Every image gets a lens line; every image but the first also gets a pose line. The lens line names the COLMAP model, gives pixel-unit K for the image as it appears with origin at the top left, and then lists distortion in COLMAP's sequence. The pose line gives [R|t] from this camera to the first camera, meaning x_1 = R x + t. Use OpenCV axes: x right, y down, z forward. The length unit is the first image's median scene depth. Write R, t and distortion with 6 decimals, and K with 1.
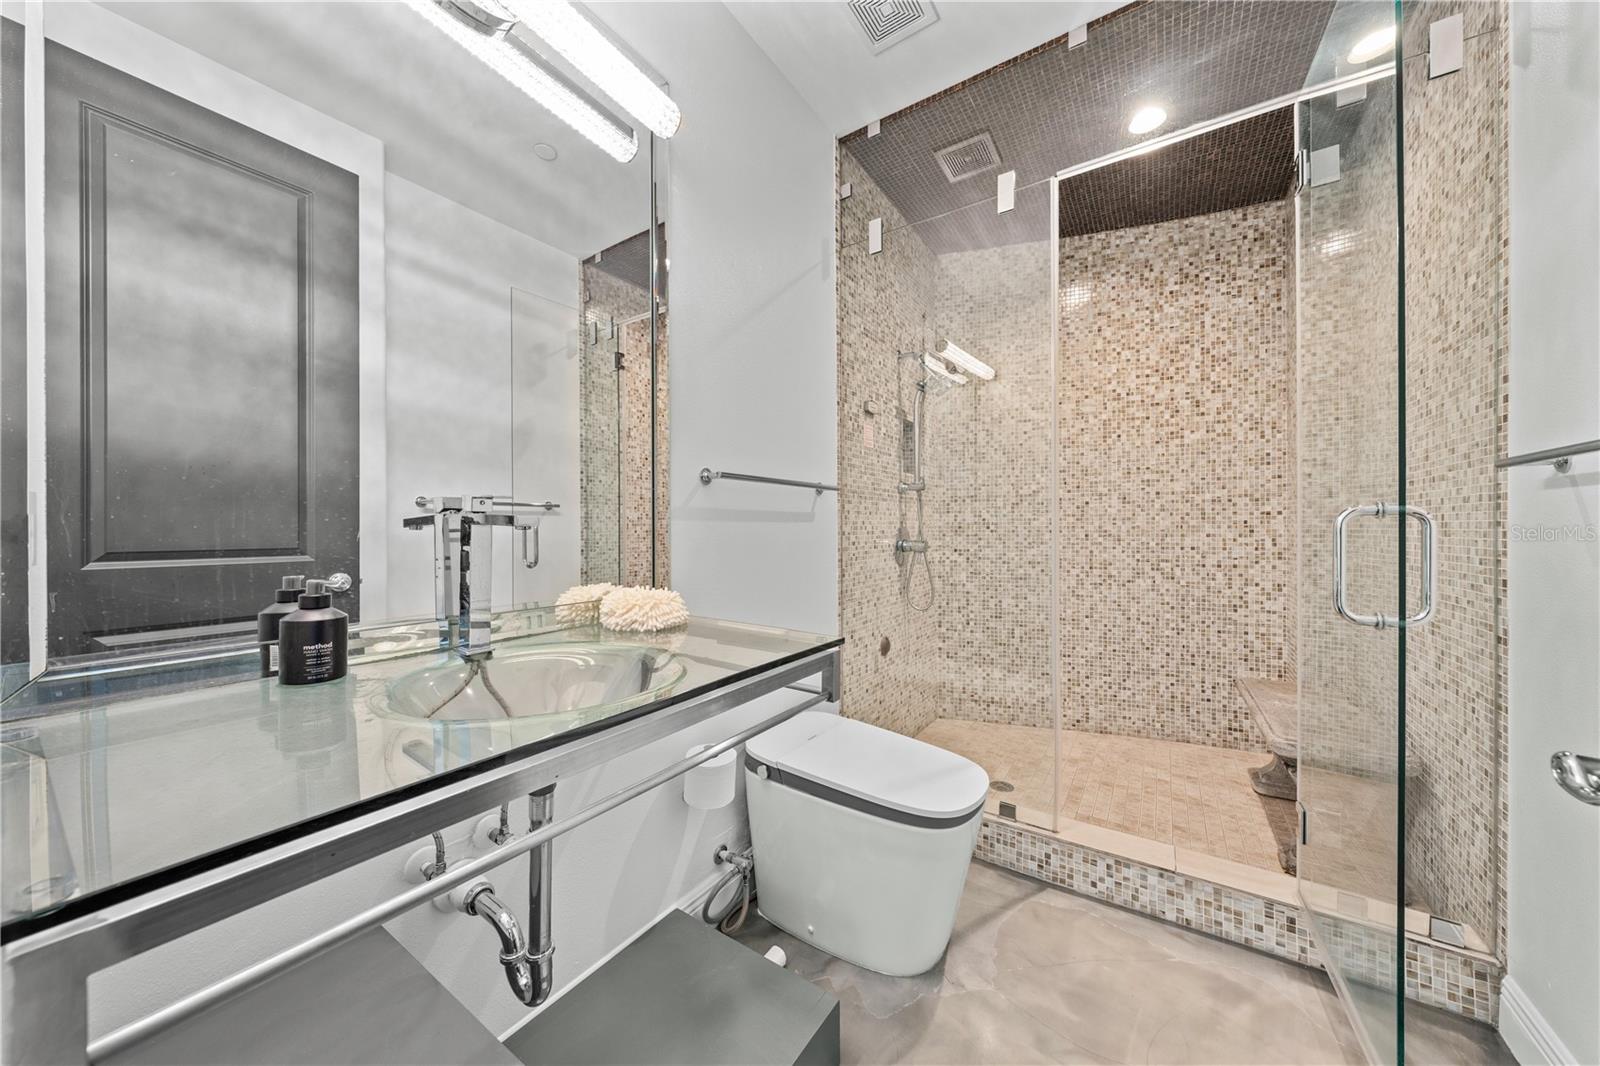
lens RADIAL K [[537.1, 0, 796.5], [0, 537.1, 533.2], [0, 0, 1]] dist [-0.002384, -0.000017]
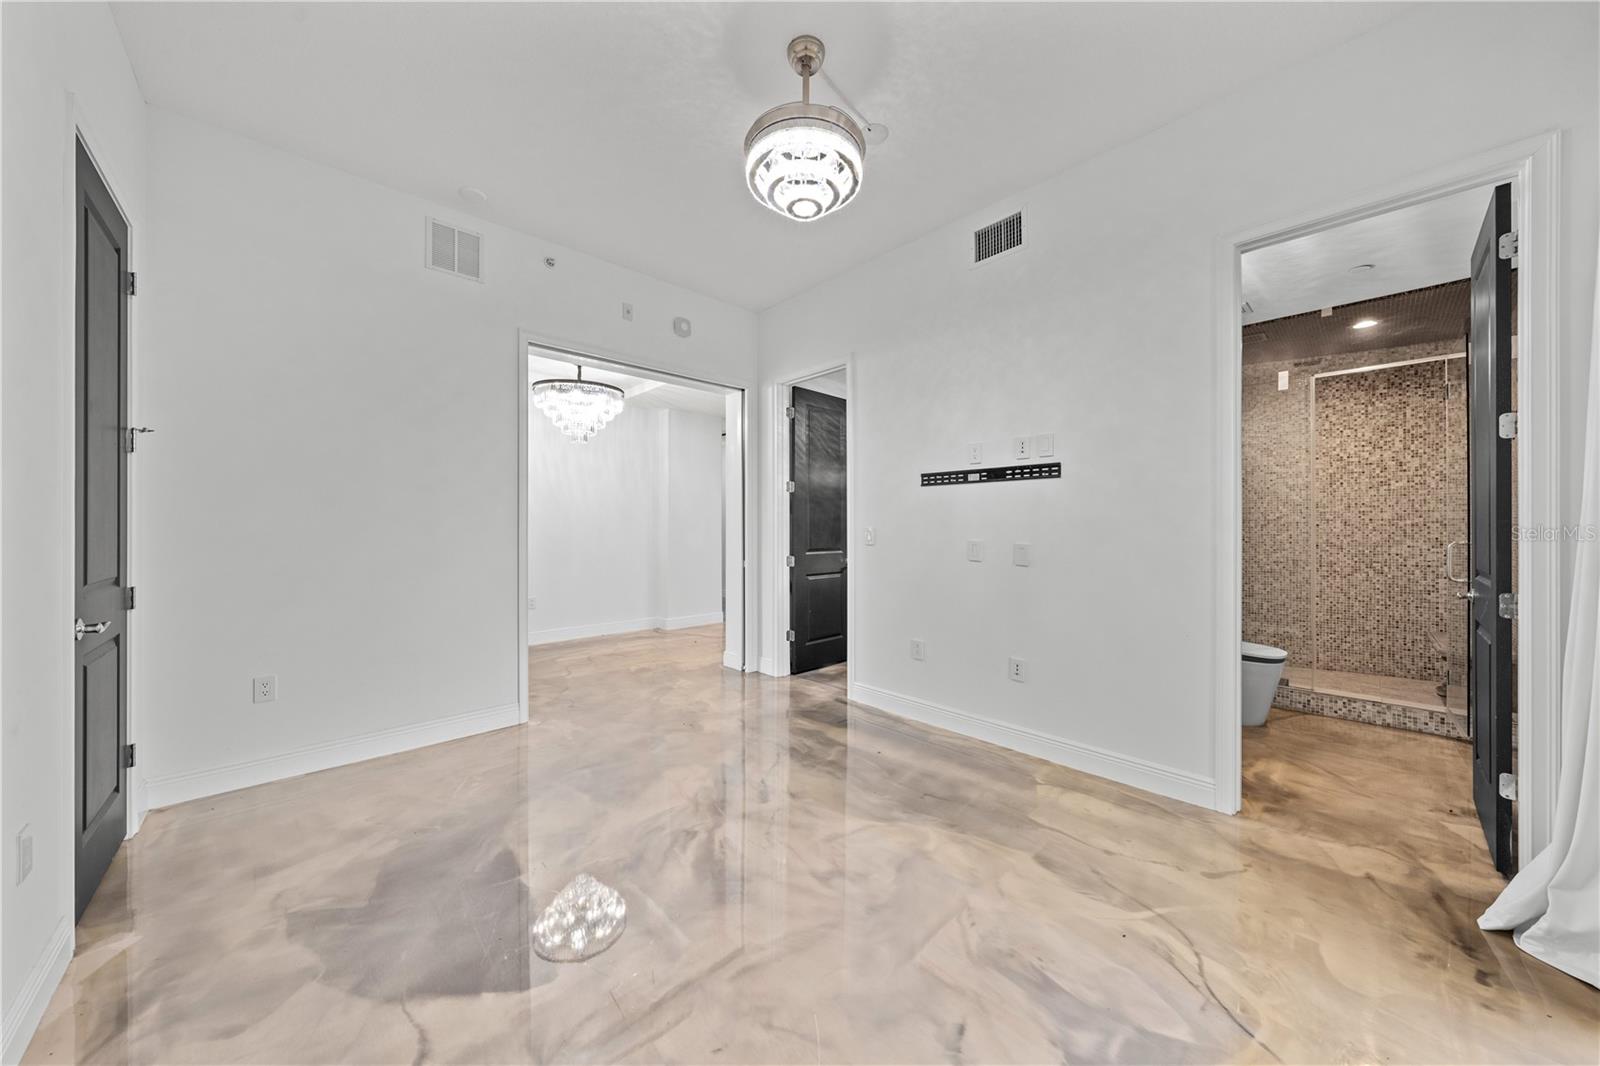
lens RADIAL K [[537.1, 0, 804.2], [0, 537.1, 528.8], [0, 0, 1]] dist [-0.002384, -0.000017]
pose [[0.976436, 0.004751, -0.215757, -0.639137], [-0.006027, 0.999968, -0.005256, -0.029391], [0.215725, 0.006433, 0.976433, -0.934795]]
